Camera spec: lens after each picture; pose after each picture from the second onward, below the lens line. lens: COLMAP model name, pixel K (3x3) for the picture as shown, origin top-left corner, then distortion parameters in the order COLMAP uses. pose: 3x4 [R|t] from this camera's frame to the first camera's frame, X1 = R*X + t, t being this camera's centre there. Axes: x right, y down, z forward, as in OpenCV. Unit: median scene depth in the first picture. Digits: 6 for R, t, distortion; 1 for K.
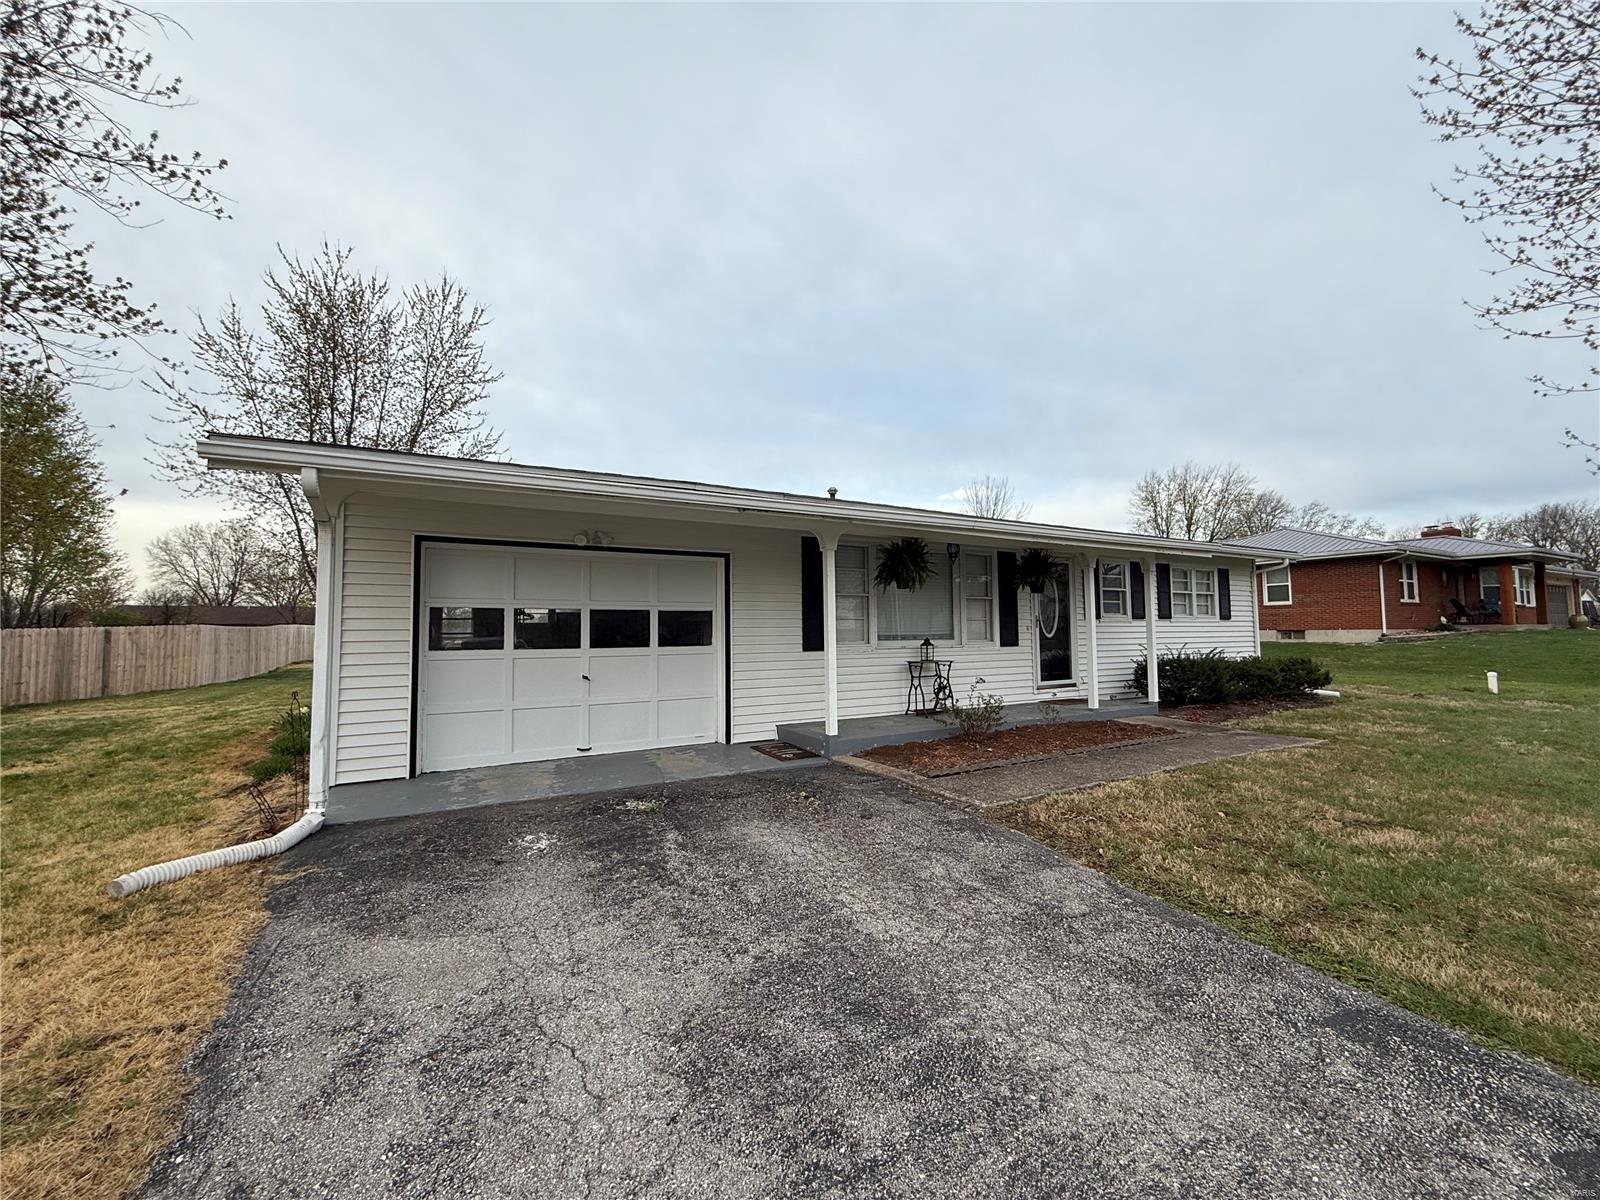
lens RADIAL K [[635.4, 0, 794.5], [0, 635.4, 597.9], [0, 0, 1]] dist [0.001217, -0.000753]
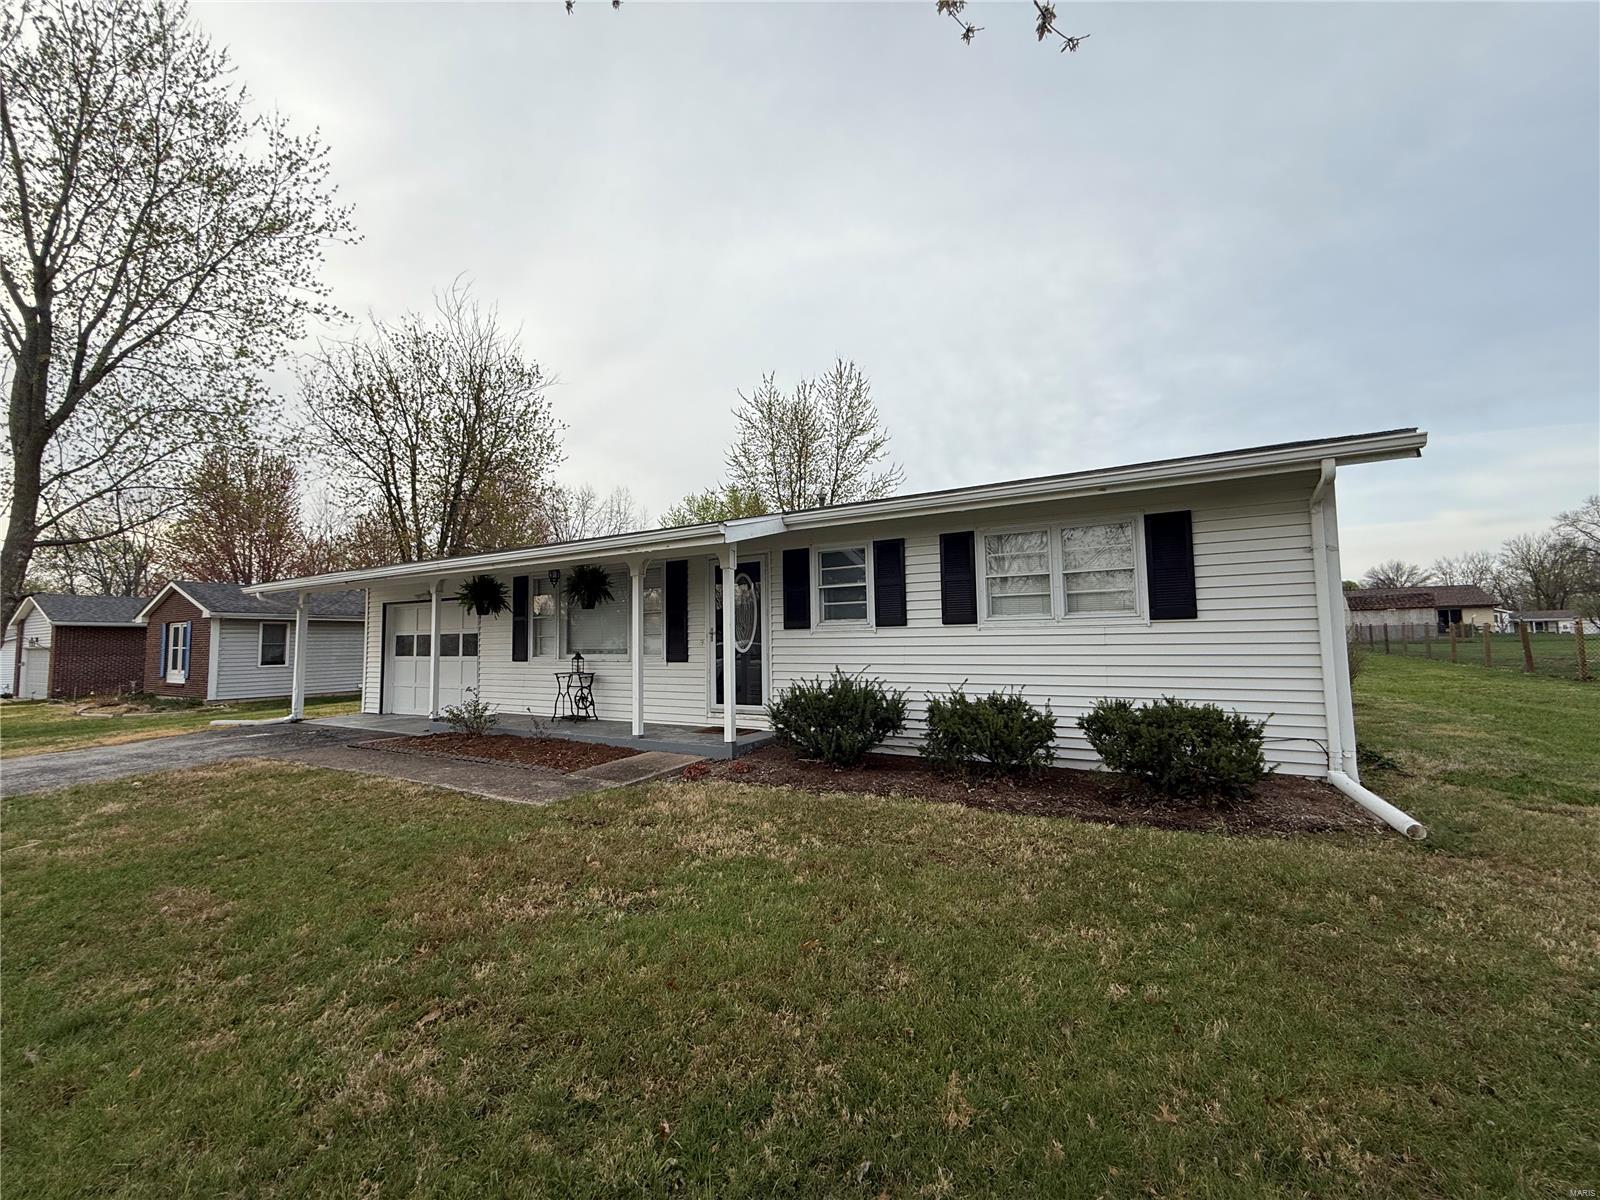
lens RADIAL K [[635.4, 0, 794.5], [0, 635.4, 597.9], [0, 0, 1]] dist [0.001217, -0.000753]
pose [[0.510115, -0.058104, -0.858141, 1.365108], [0.057049, 0.997804, -0.033648, 0.026837], [0.858212, -0.031792, 0.512310, 0.755074]]
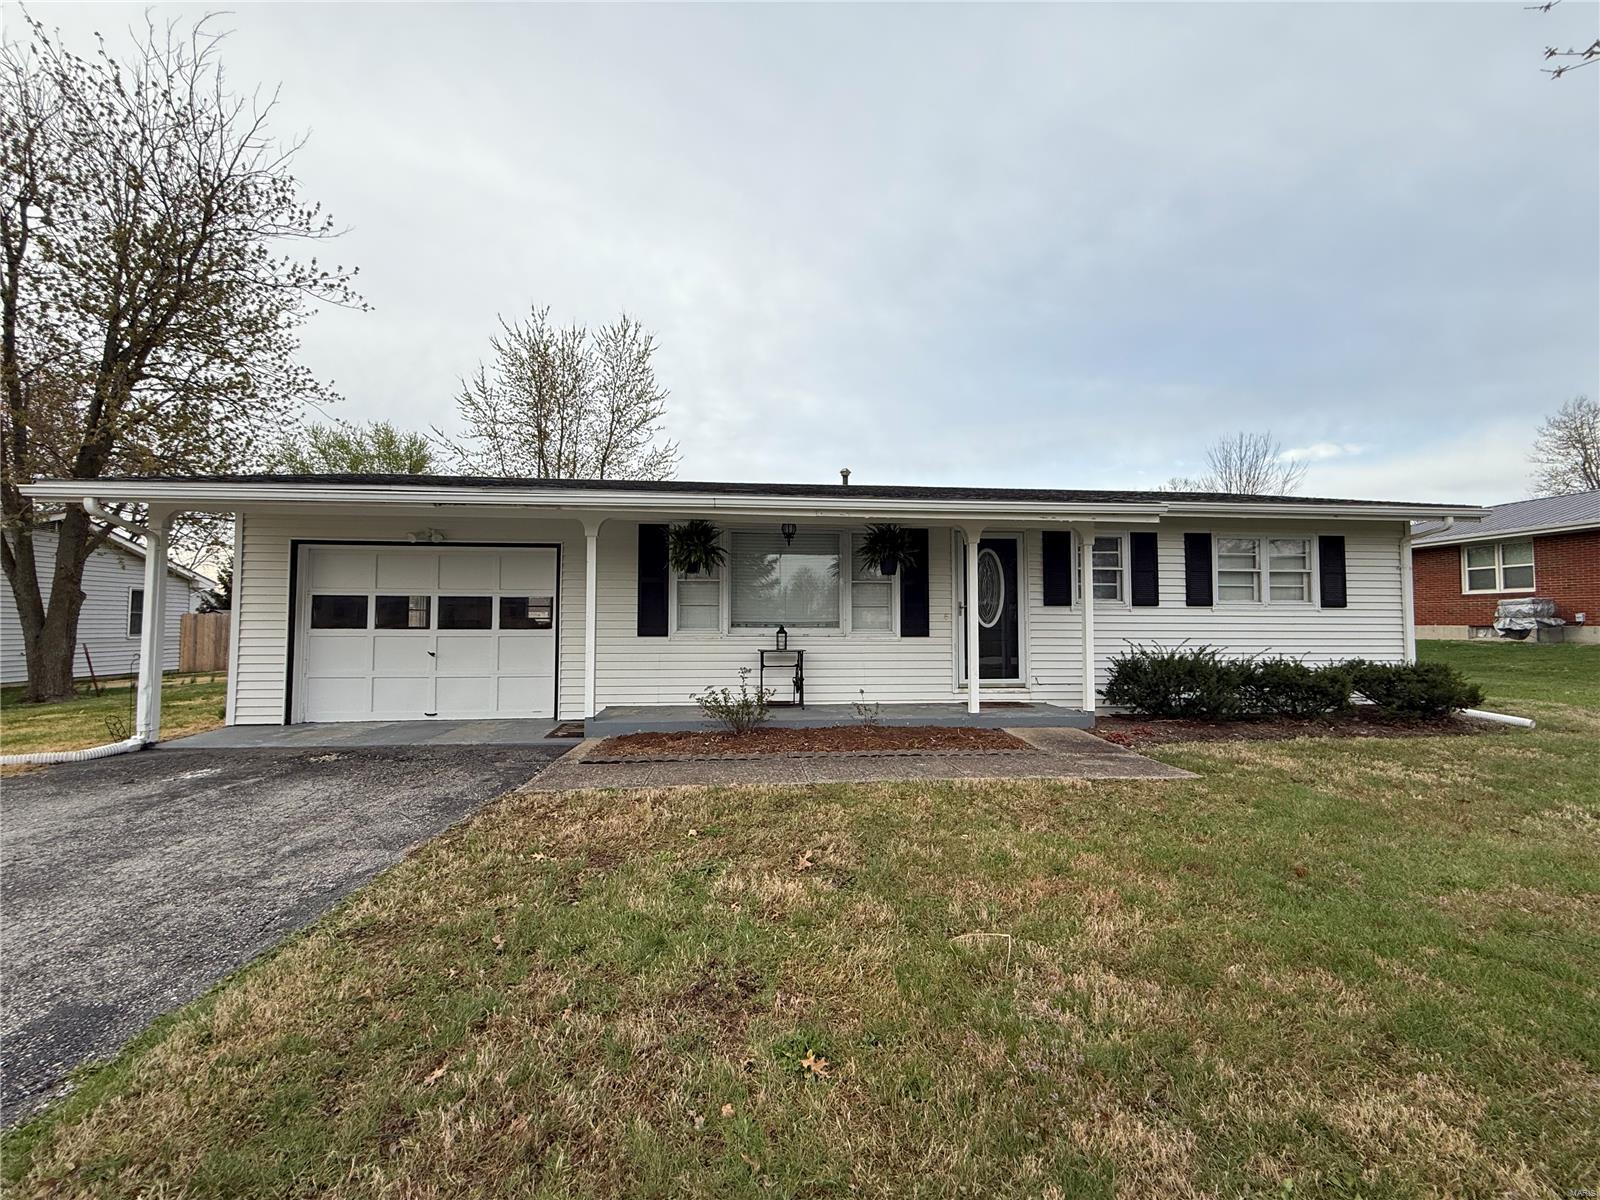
lens RADIAL K [[635.4, 0, 794.5], [0, 635.4, 597.9], [0, 0, 1]] dist [0.001217, -0.000753]
pose [[0.914667, -0.005613, -0.404169, 0.601593], [0.011665, 0.999854, 0.012514, 0.011329], [0.404039, -0.016161, 0.914599, 0.153336]]
